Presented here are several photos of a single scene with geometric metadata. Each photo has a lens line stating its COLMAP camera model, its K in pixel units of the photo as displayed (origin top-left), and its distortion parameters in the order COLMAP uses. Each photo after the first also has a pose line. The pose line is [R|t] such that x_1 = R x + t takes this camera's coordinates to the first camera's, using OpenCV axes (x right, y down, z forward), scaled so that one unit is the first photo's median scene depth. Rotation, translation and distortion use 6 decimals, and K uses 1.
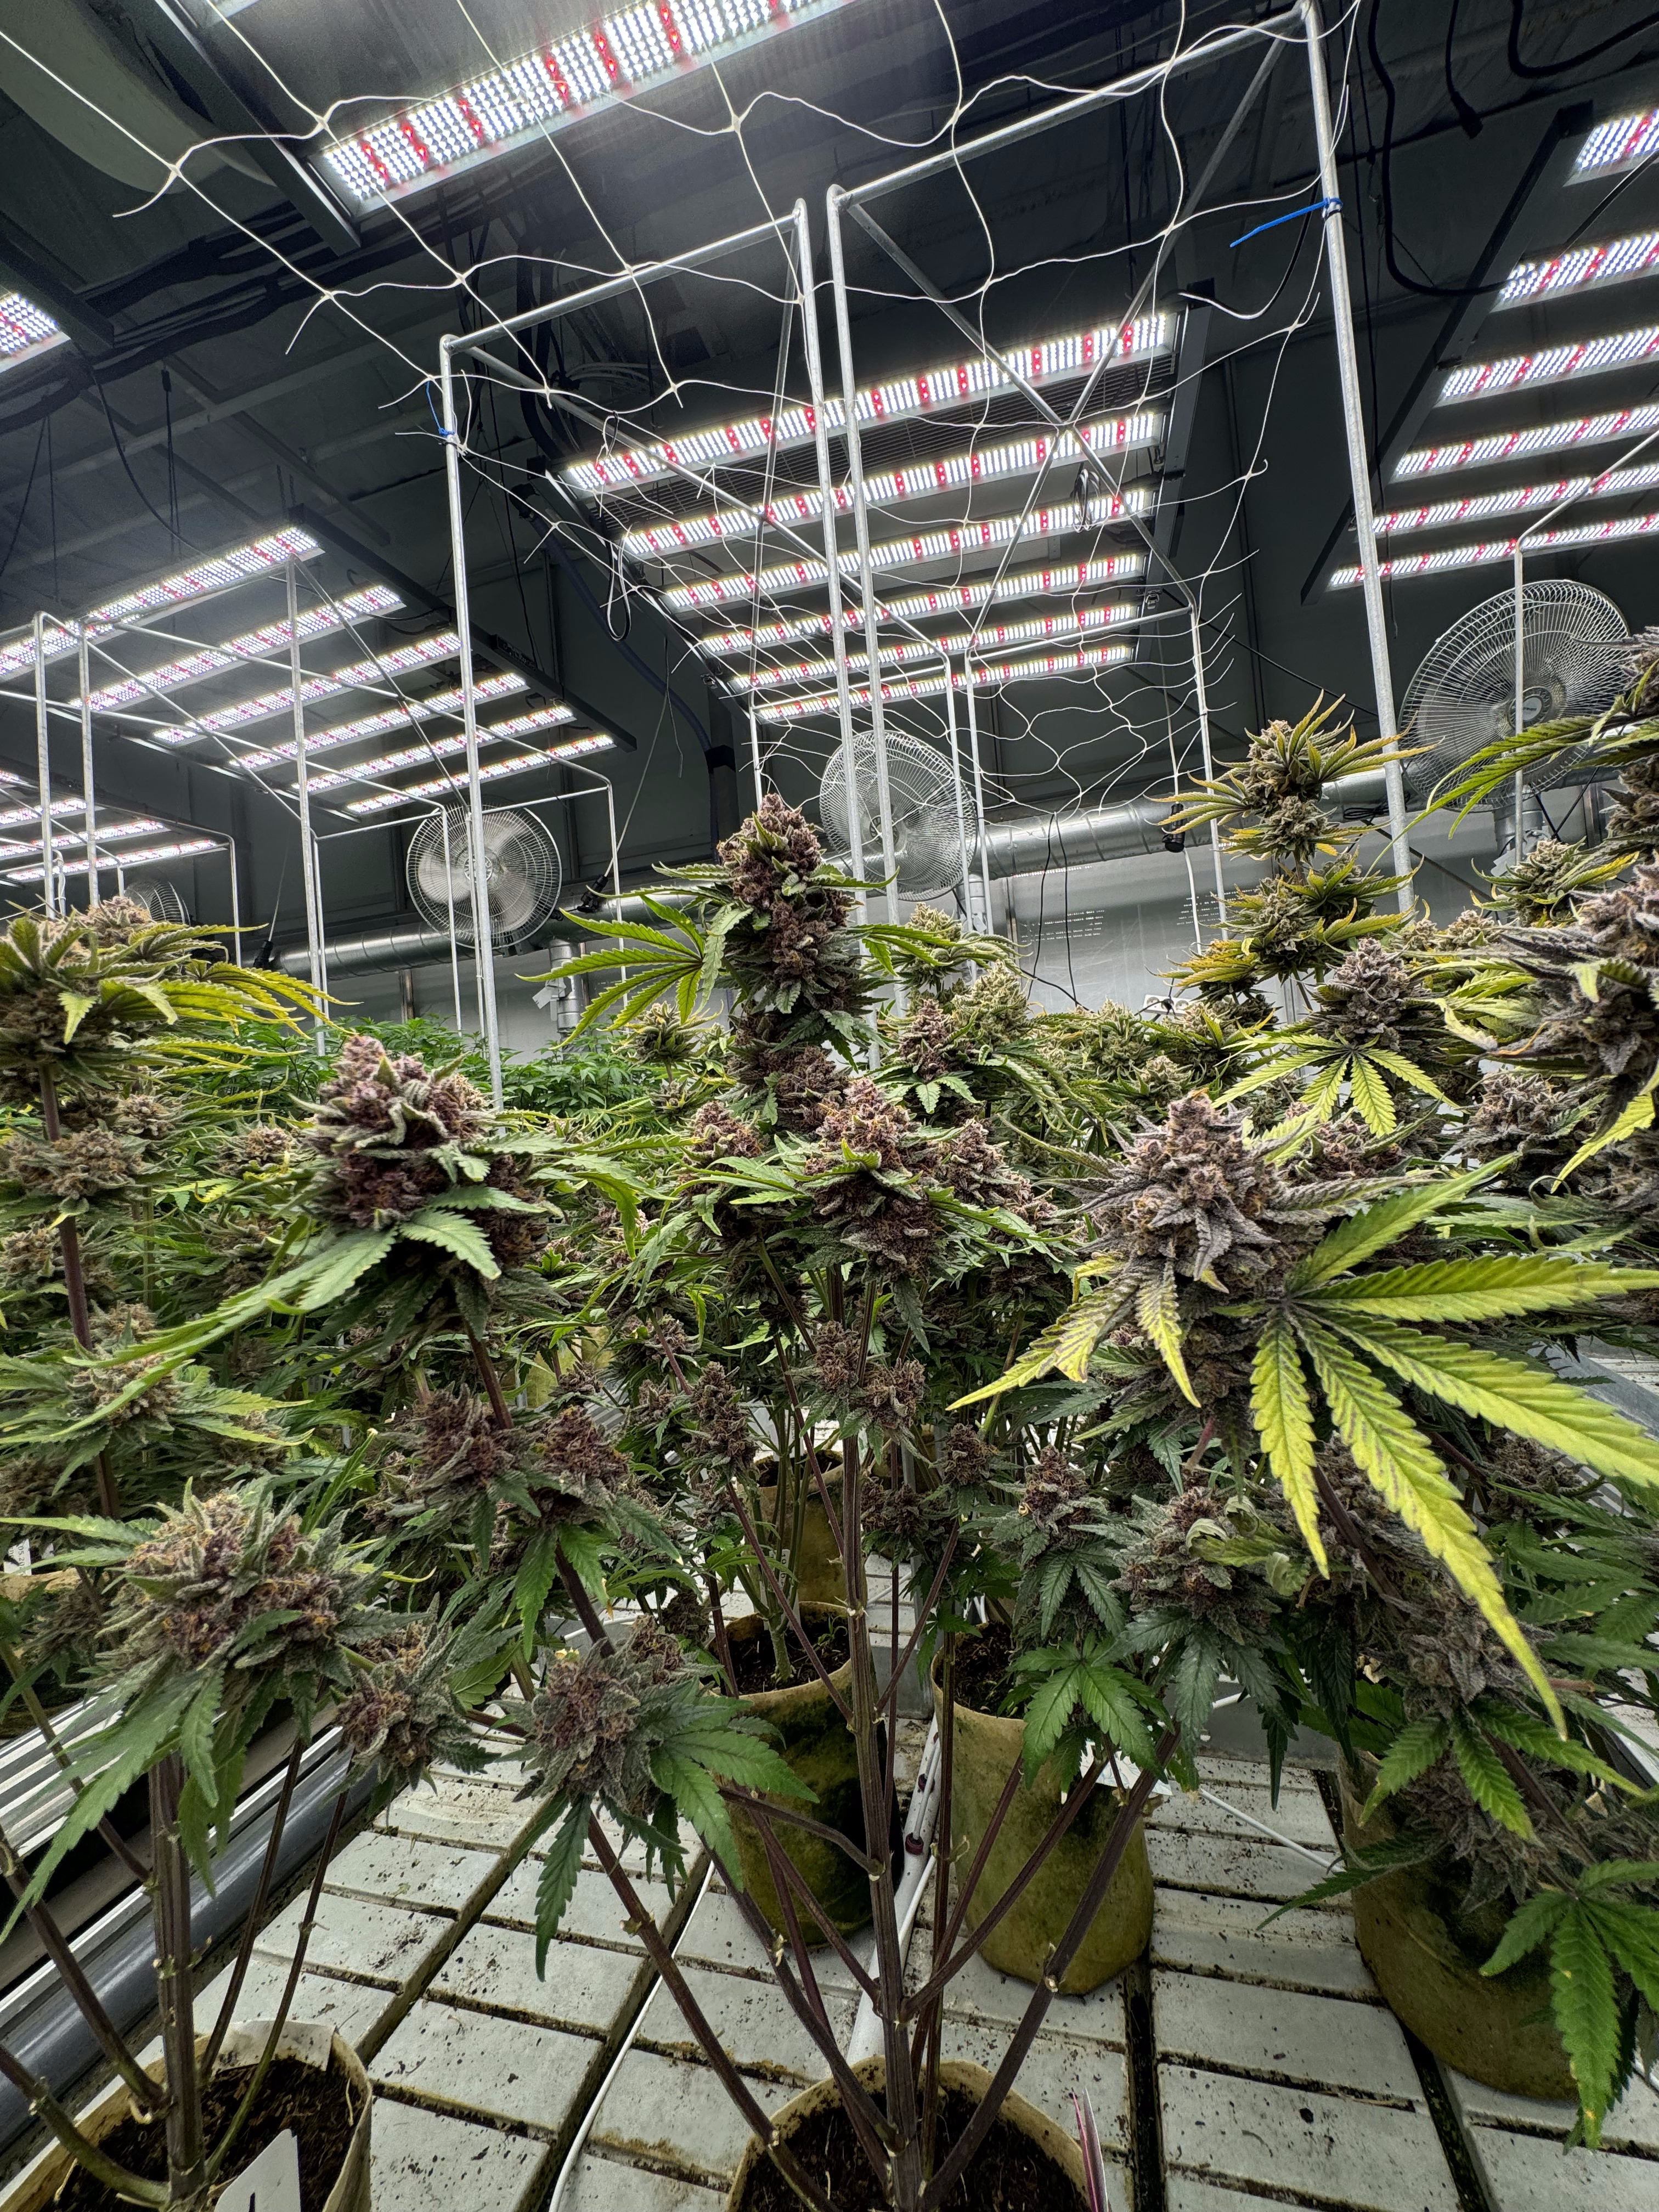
lens RADIAL K [[888.1, 0, 831.5], [0, 888.1, 1106.6], [0, 0, 1]] dist [-0.002931, 0.000752]
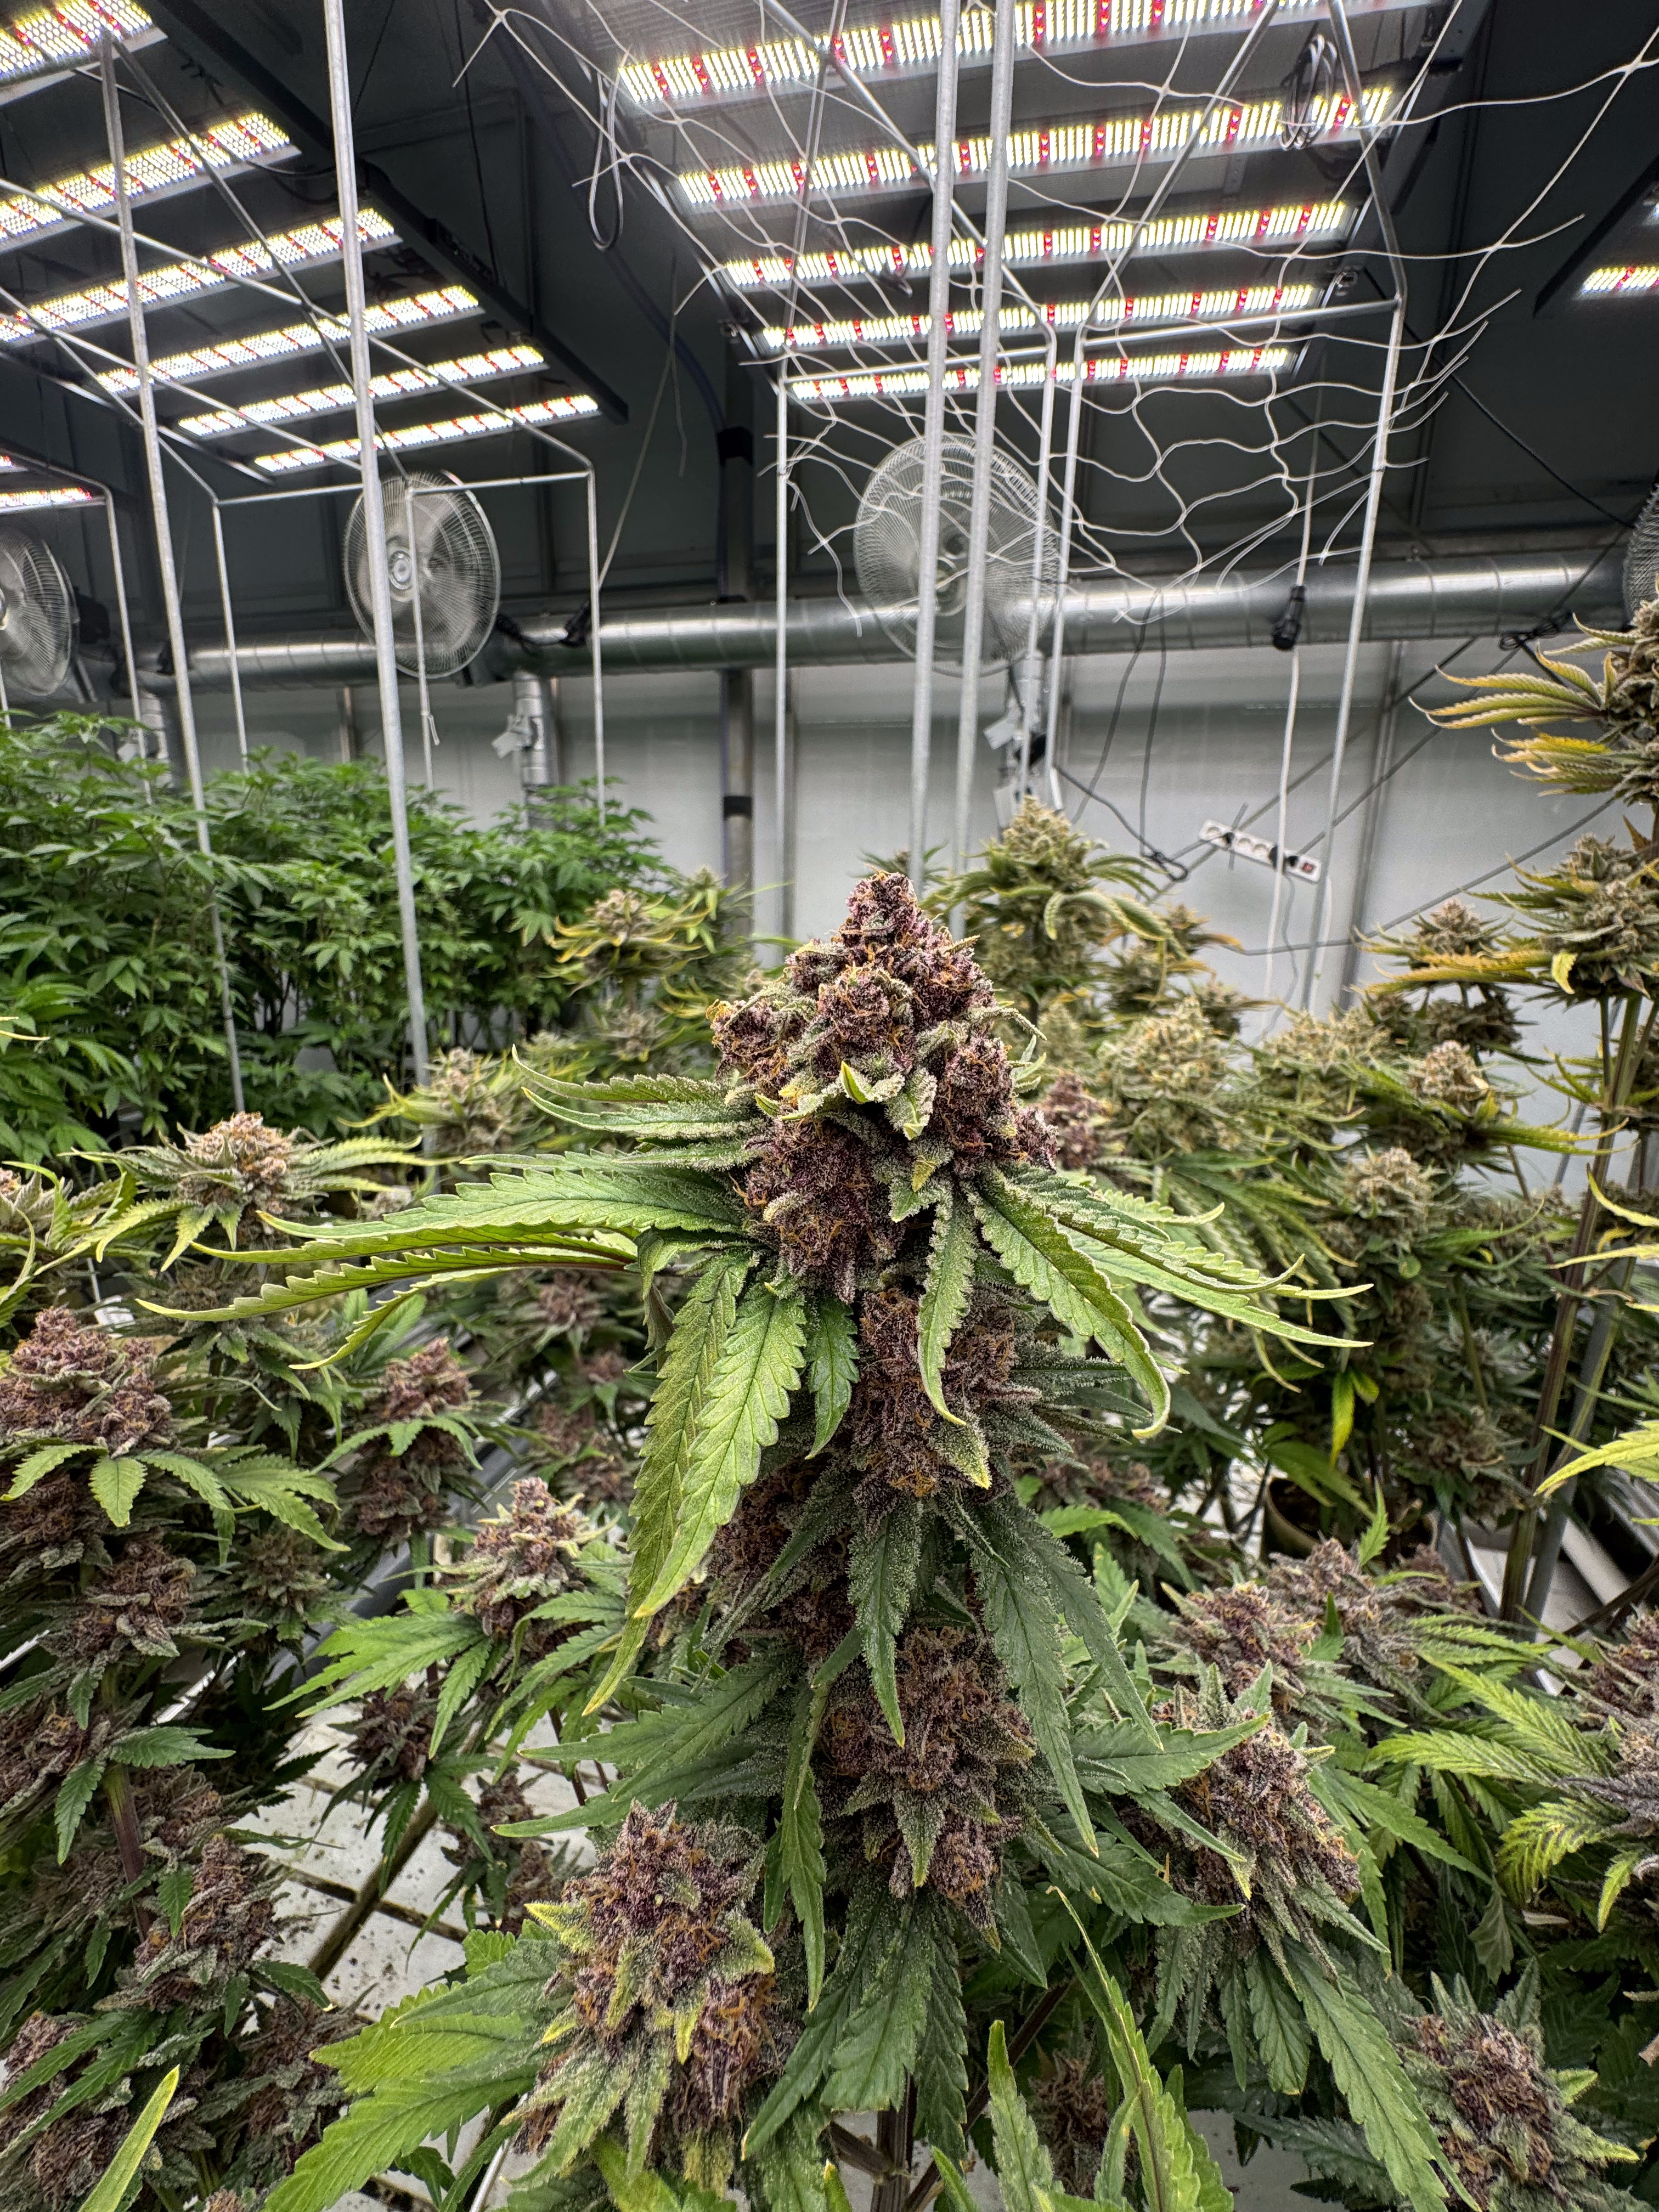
lens RADIAL K [[906.1, 0, 831.7], [0, 906.1, 1117.4], [0, 0, 1]] dist [-0.011394, 0.000186]
pose [[0.994486, 0.098632, 0.035631, -0.015200], [-0.104529, 0.959706, 0.260840, -0.058116], [-0.008469, -0.263126, 0.964724, 0.111425]]
